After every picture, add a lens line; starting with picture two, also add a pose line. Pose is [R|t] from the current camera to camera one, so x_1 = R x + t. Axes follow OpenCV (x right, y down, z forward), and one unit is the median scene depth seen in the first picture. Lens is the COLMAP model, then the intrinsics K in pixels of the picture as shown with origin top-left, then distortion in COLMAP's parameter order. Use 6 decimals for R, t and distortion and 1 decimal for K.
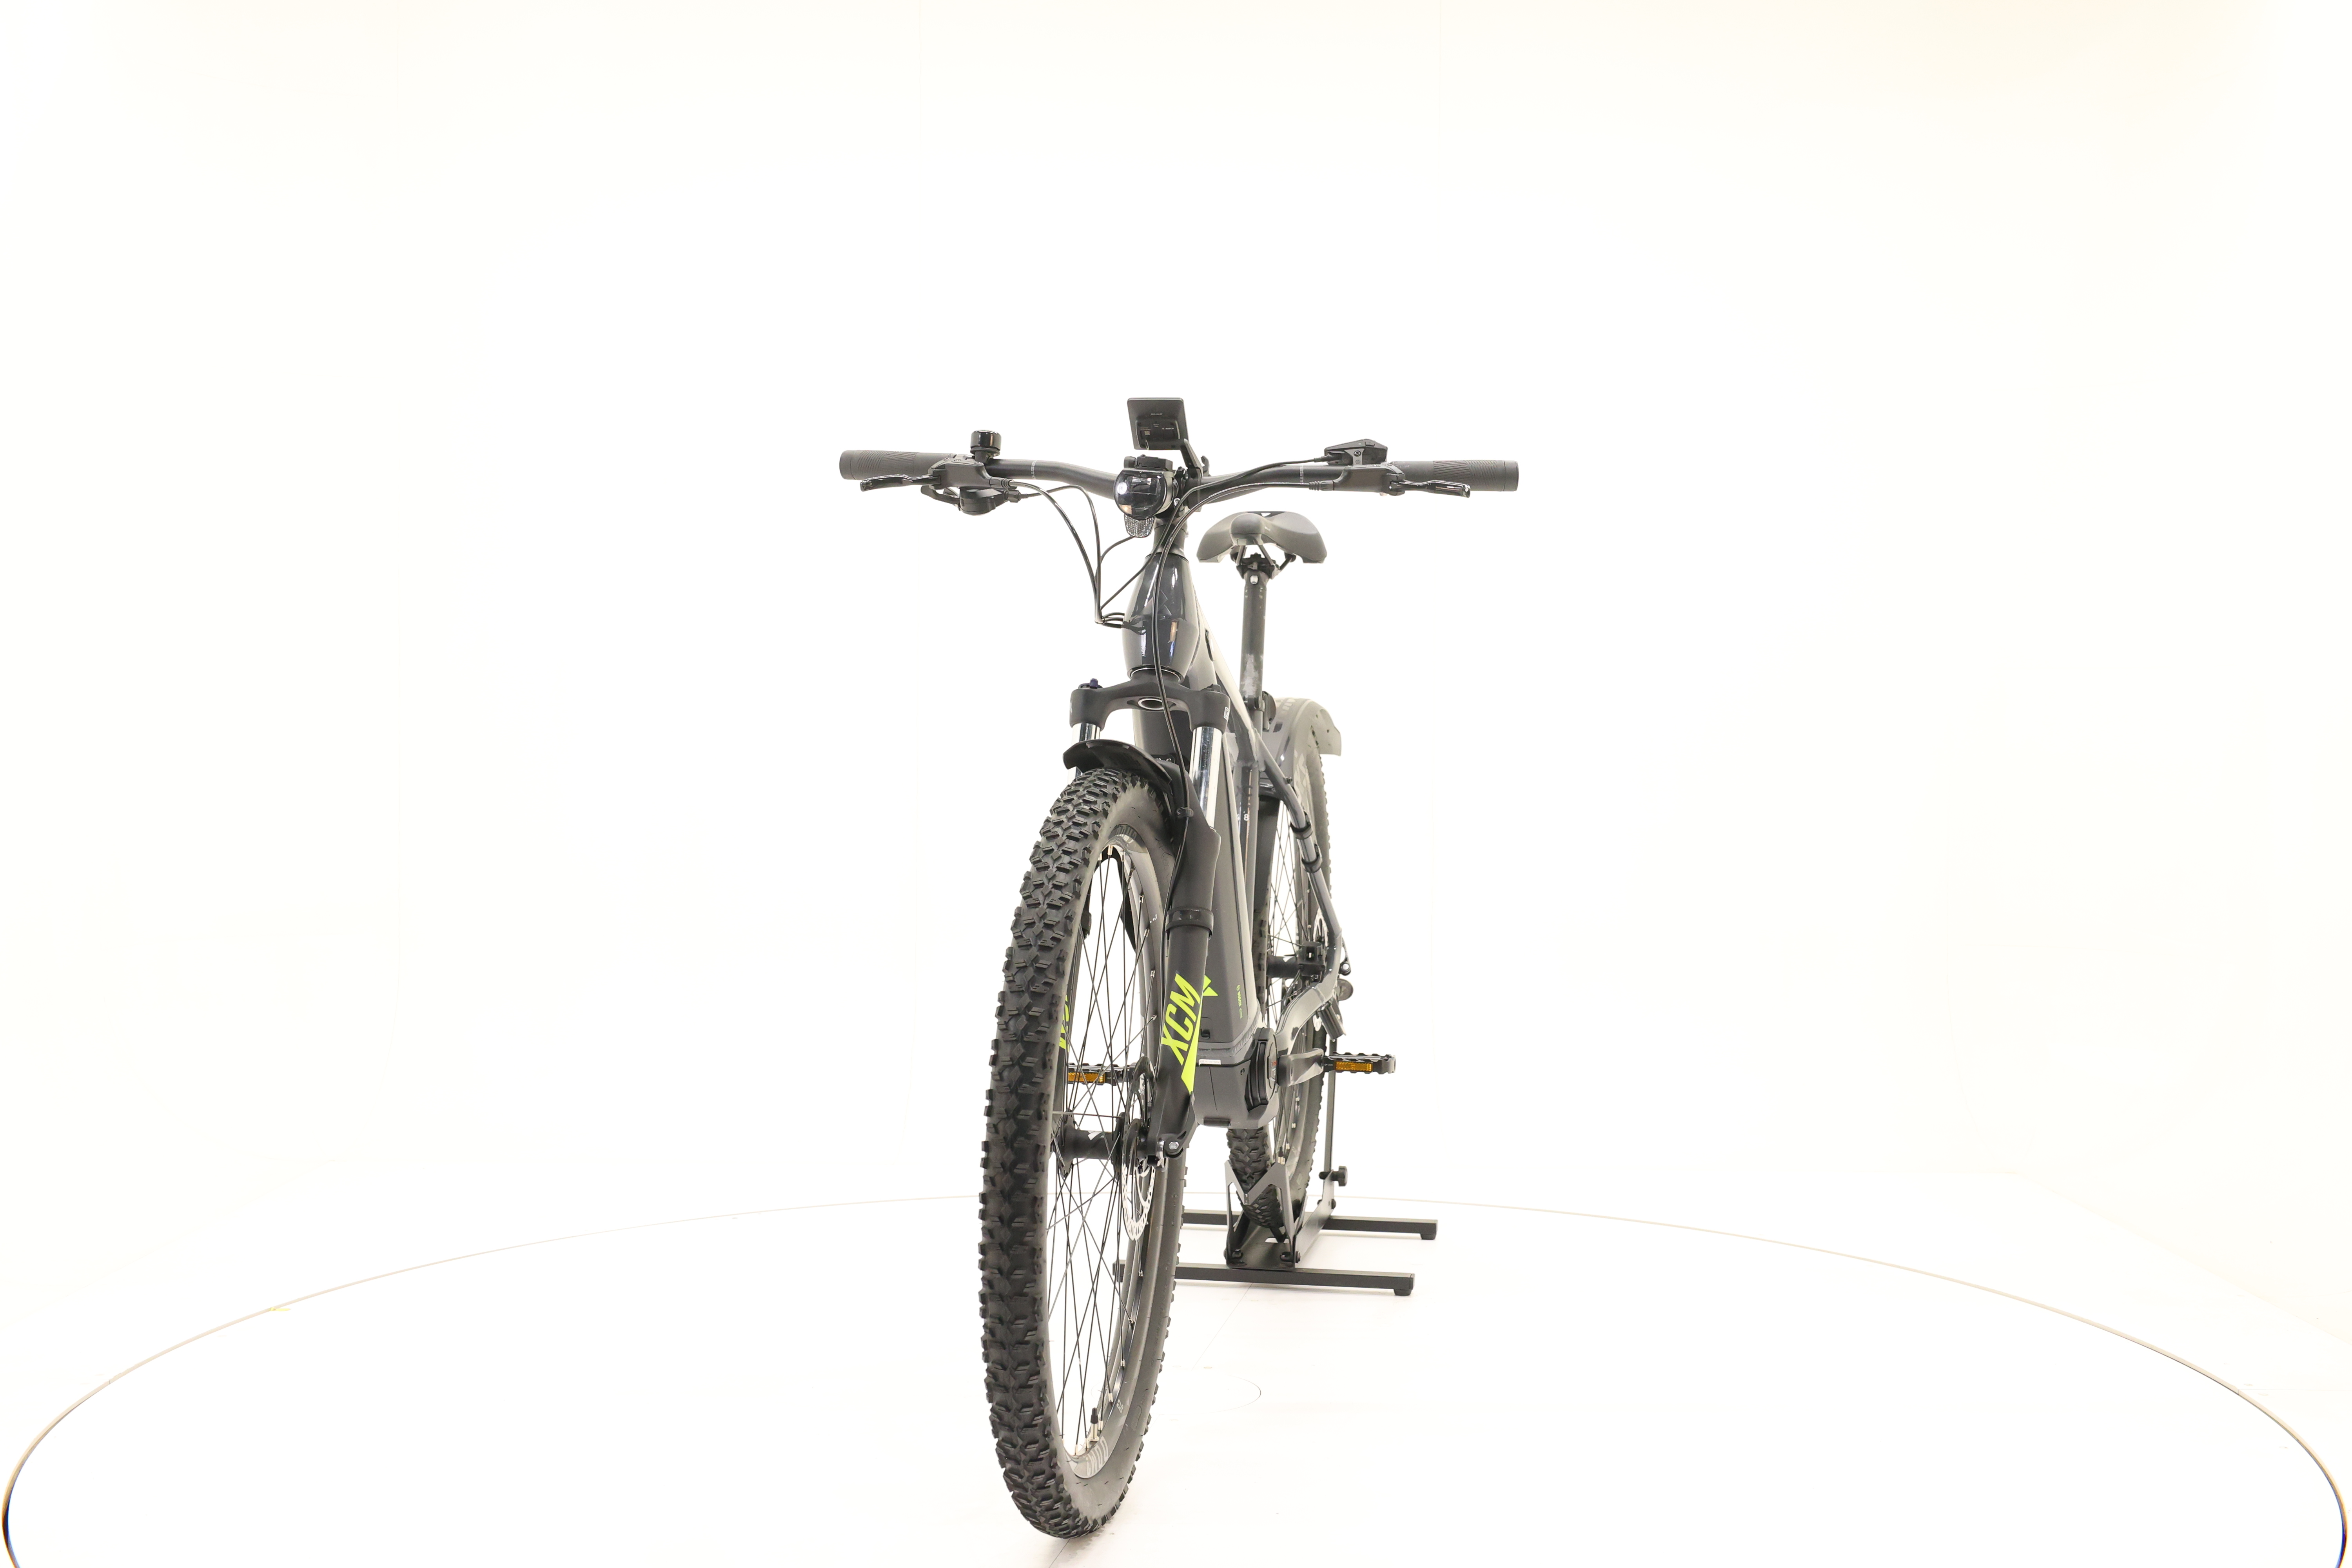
lens RADIAL K [[2524.6, 0, 1177.6], [0, 2524.6, 732.9], [0, 0, 1]] dist [-0.015822, 0.021196]
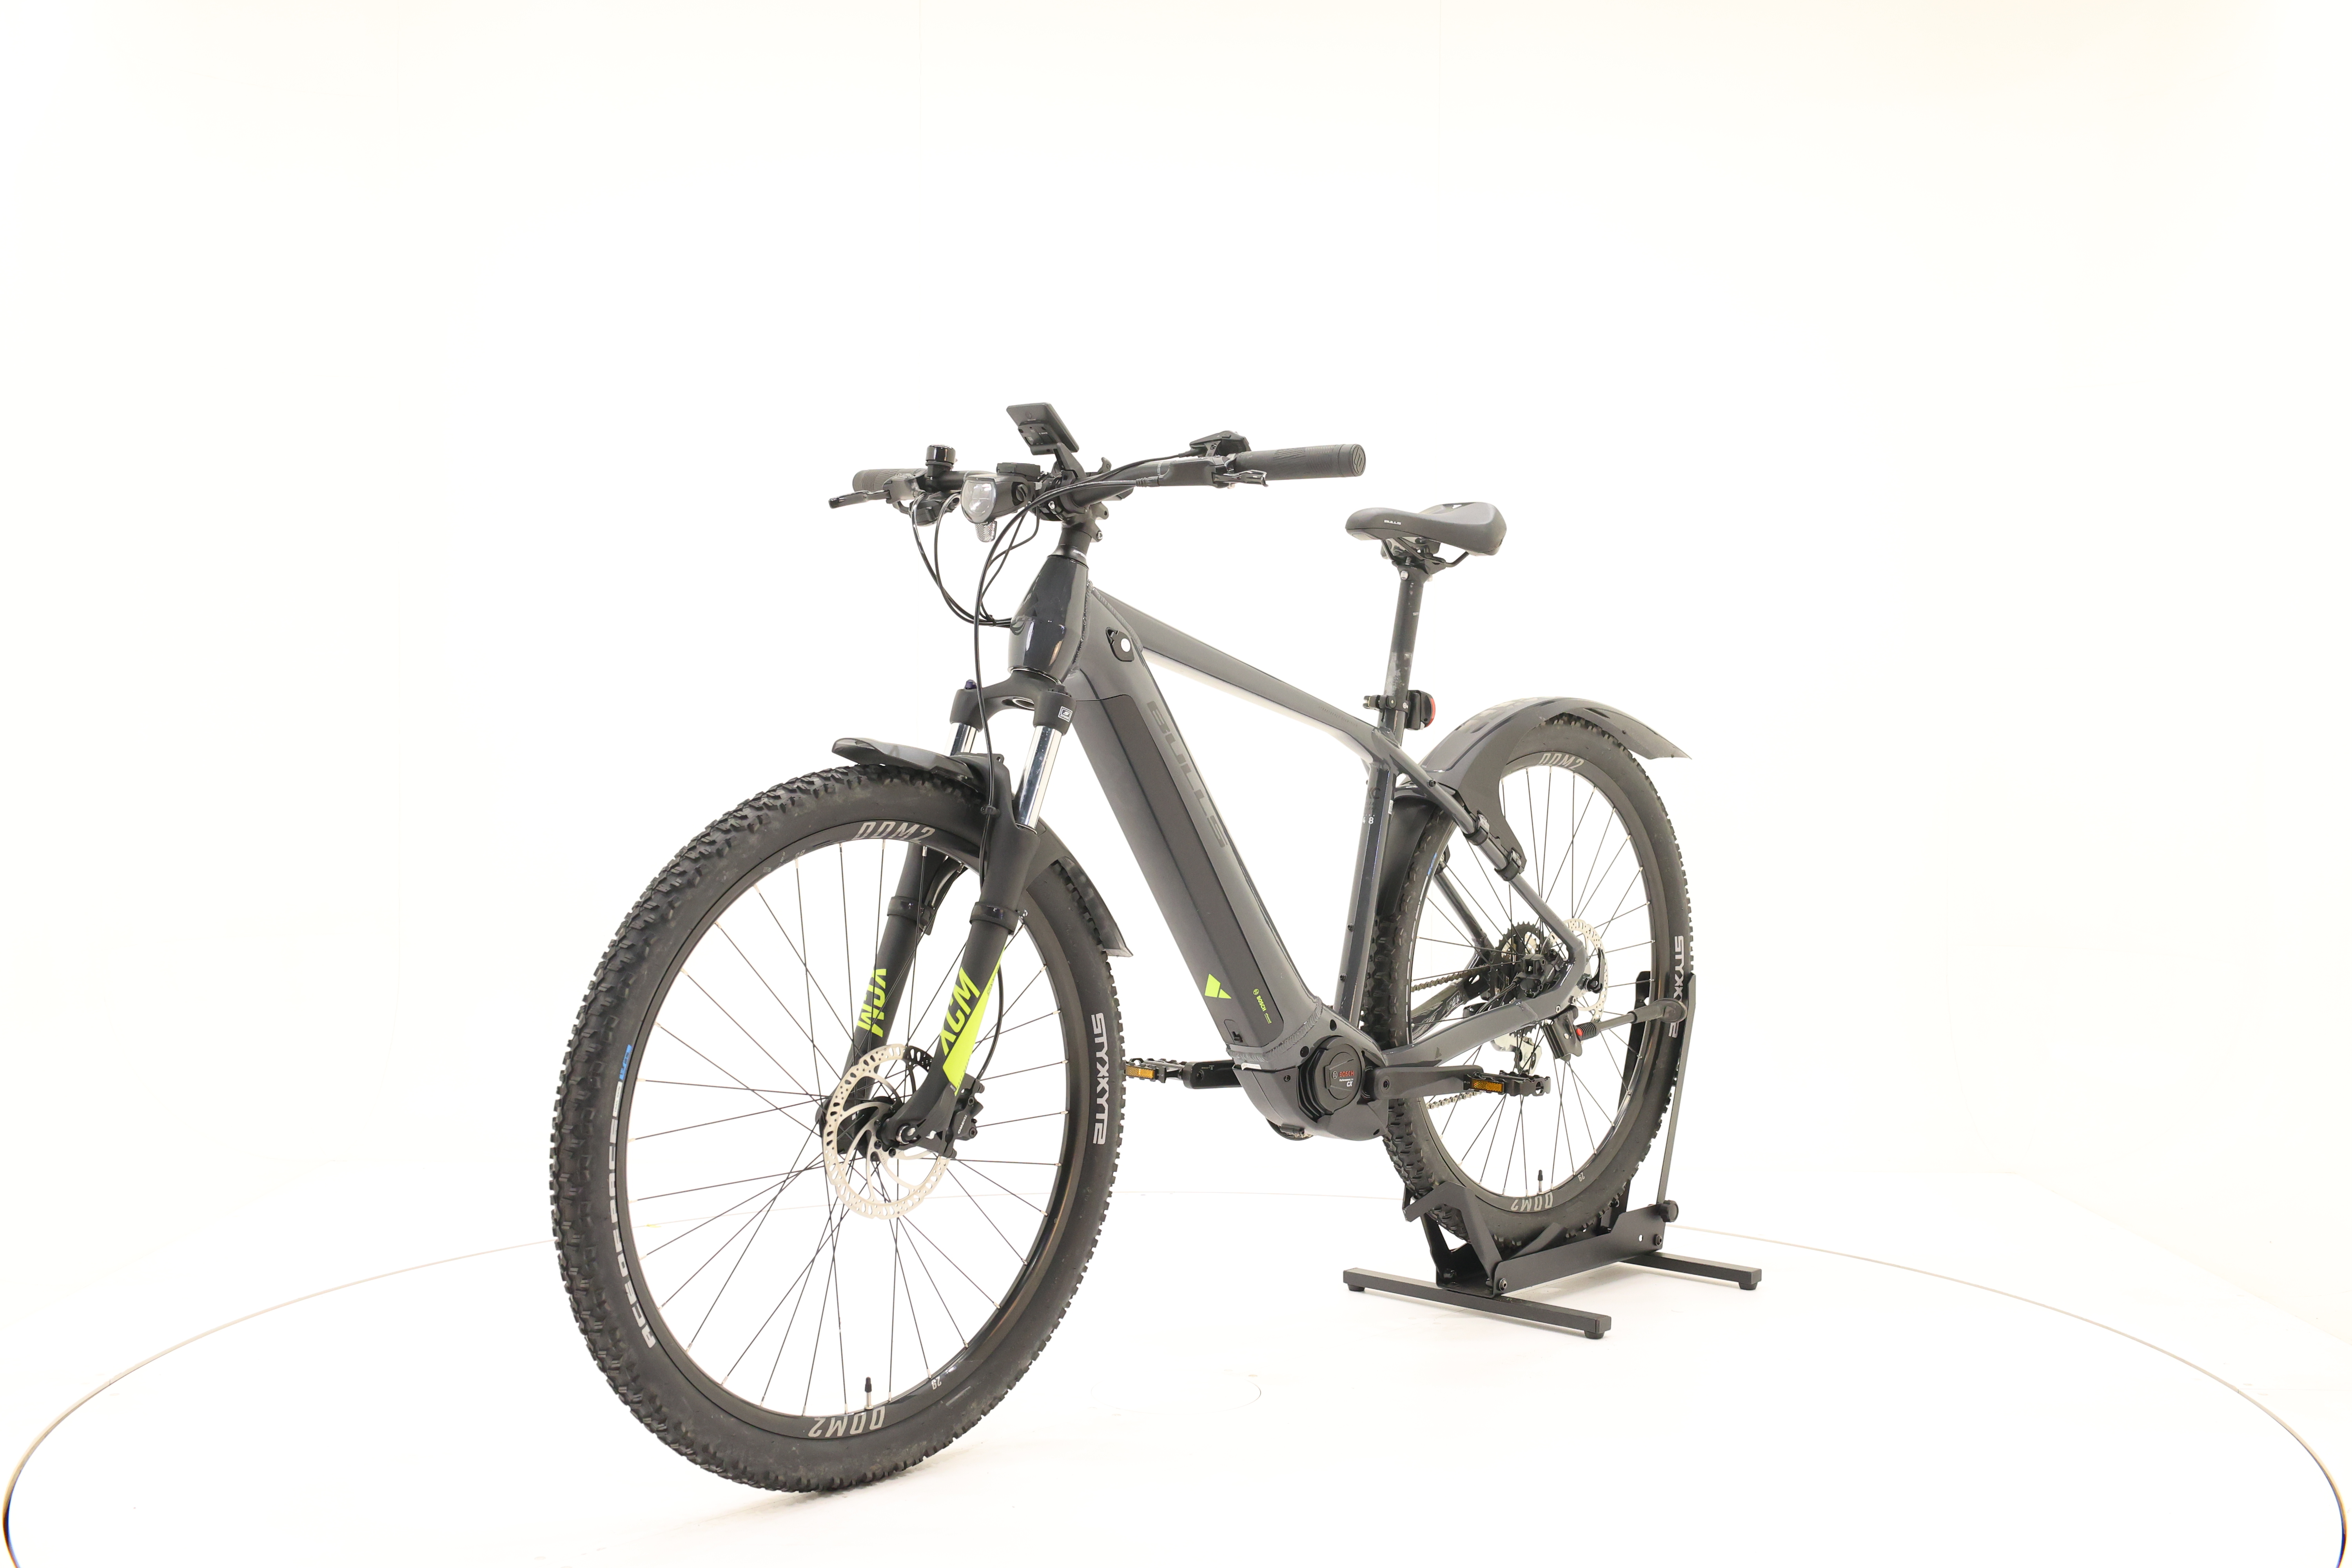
lens RADIAL K [[2524.6, 0, 1177.6], [0, 2524.6, 732.9], [0, 0, 1]] dist [-0.015822, 0.021196]
pose [[0.847996, -0.000241, -0.530003, 0.570515], [-0.000891, 0.999998, -0.001881, 0.001994], [0.530002, 0.002068, 0.847994, 0.163425]]
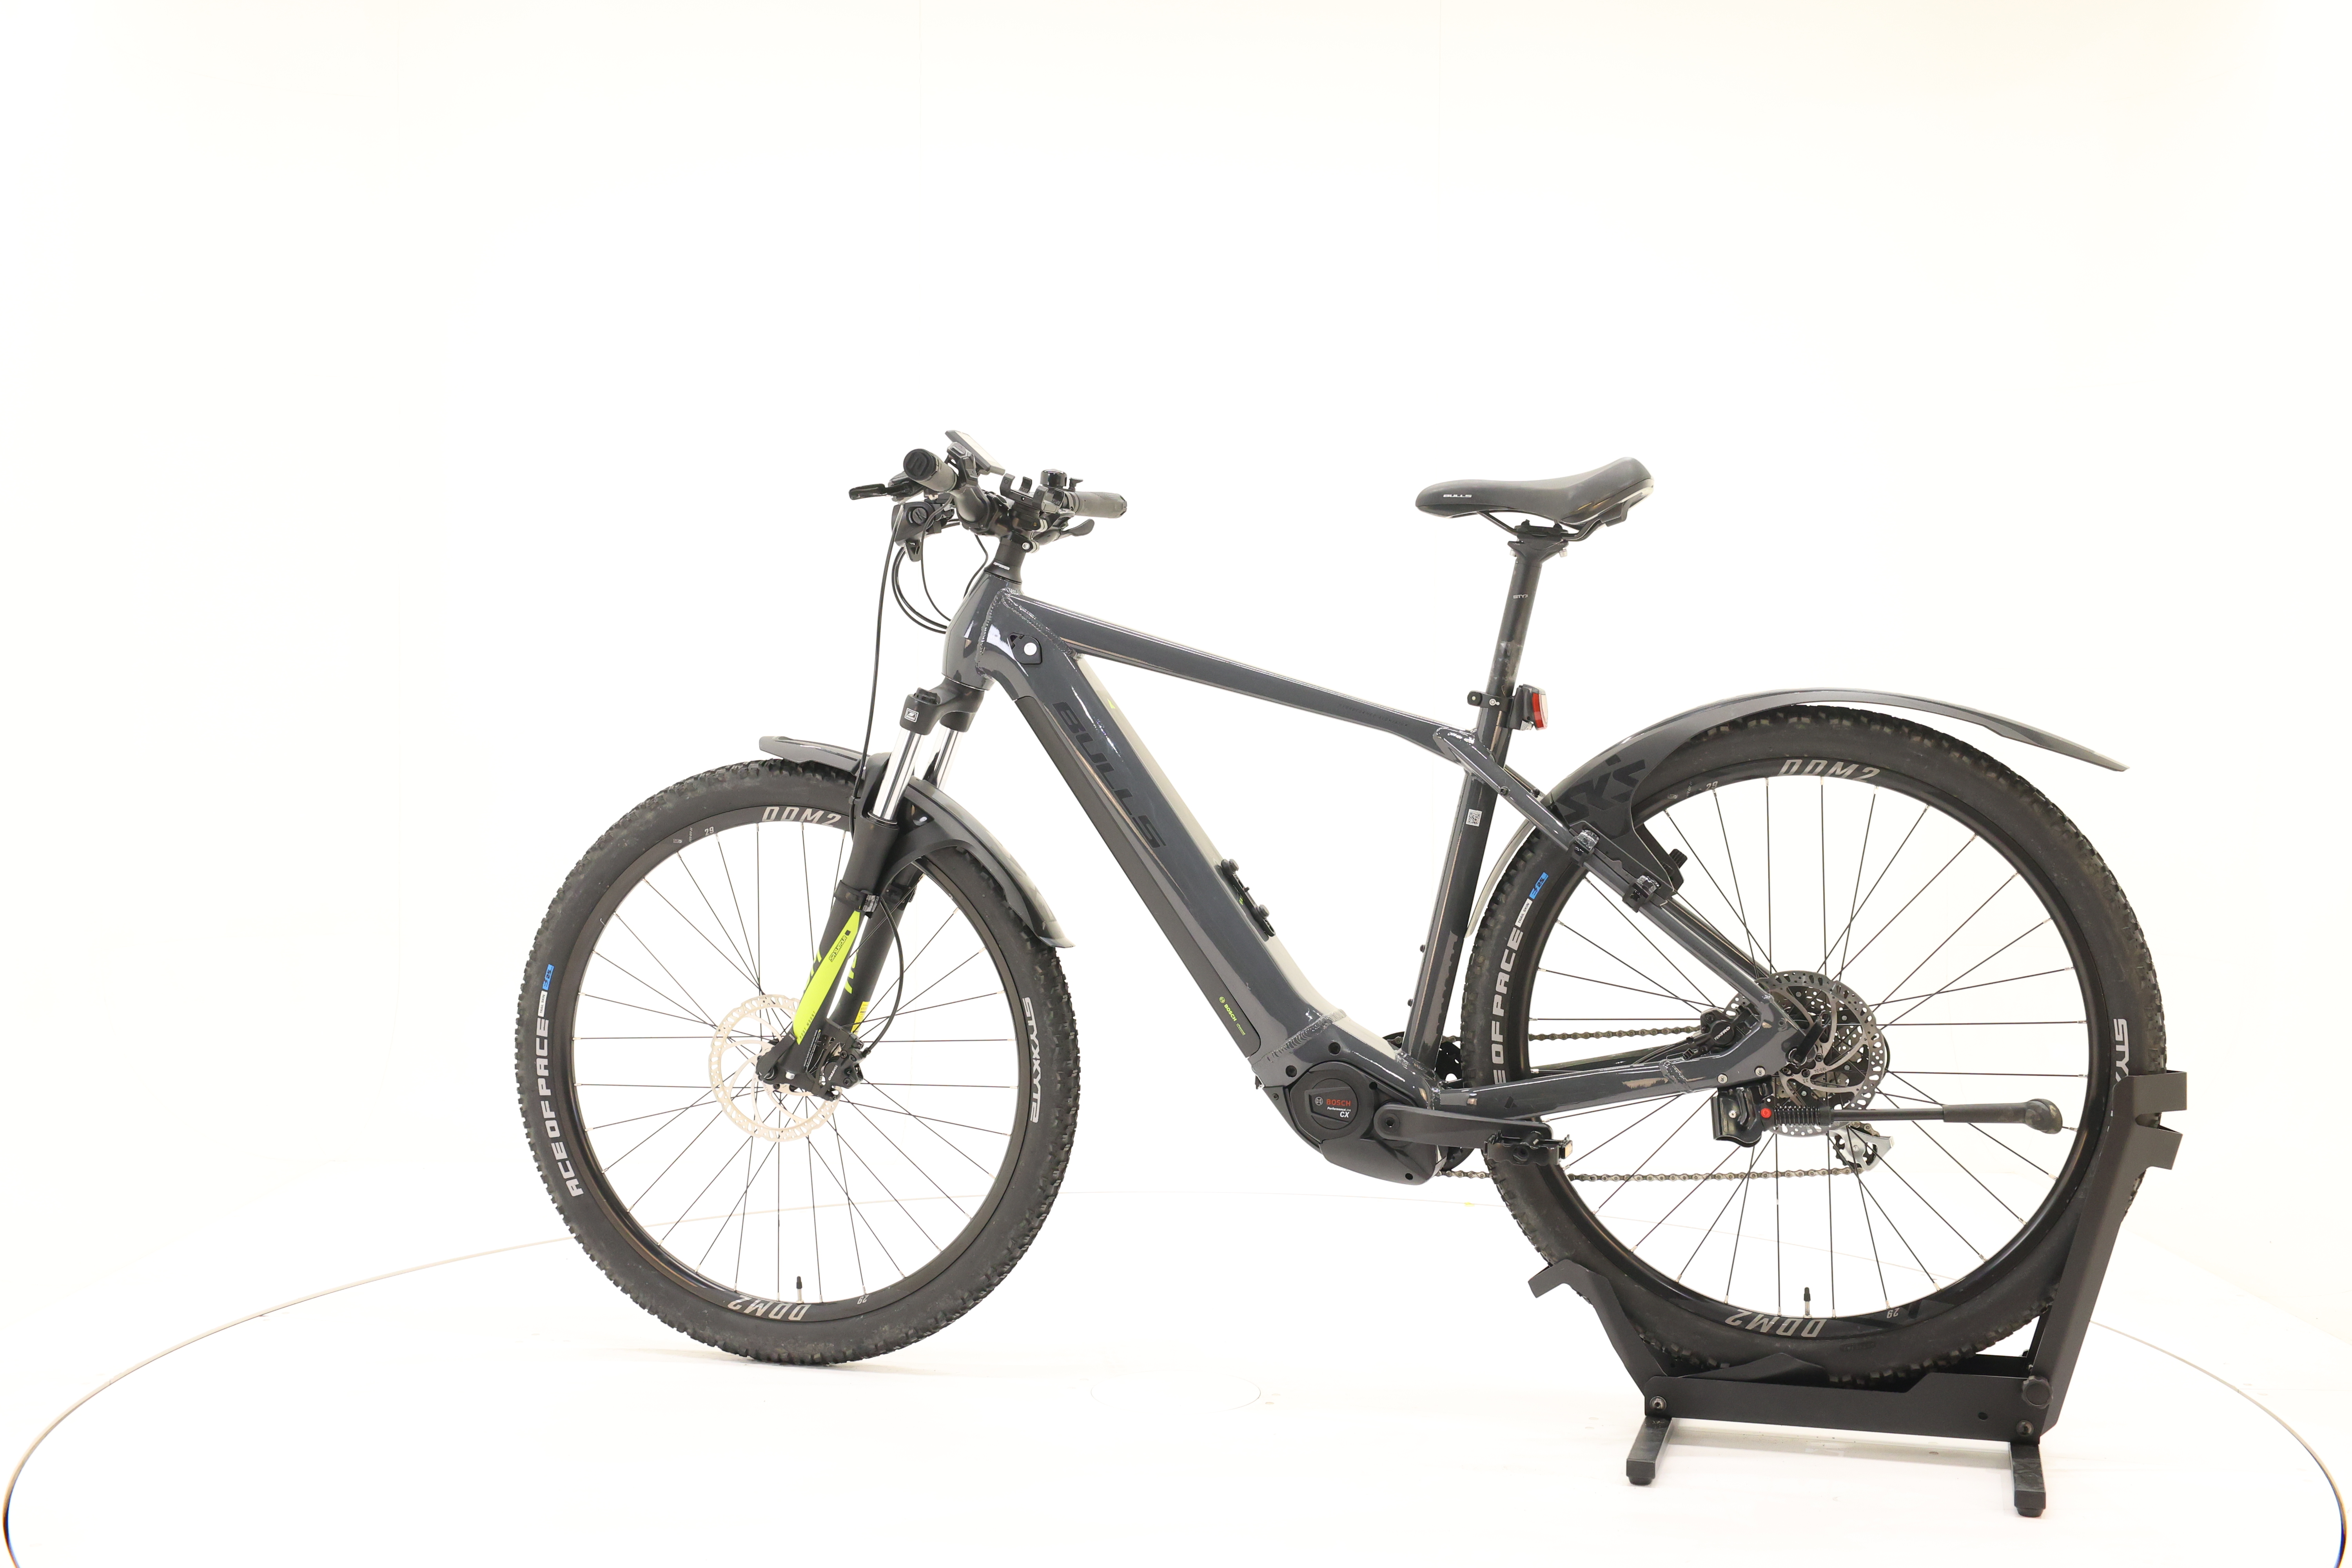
lens RADIAL K [[2524.6, 0, 1177.6], [0, 2524.6, 732.9], [0, 0, 1]] dist [-0.015822, 0.021196]
pose [[-0.094032, -0.004802, -0.995558, 1.072277], [-0.004858, 0.999979, -0.004365, 0.004603], [0.995557, 0.004426, -0.094053, 1.177111]]
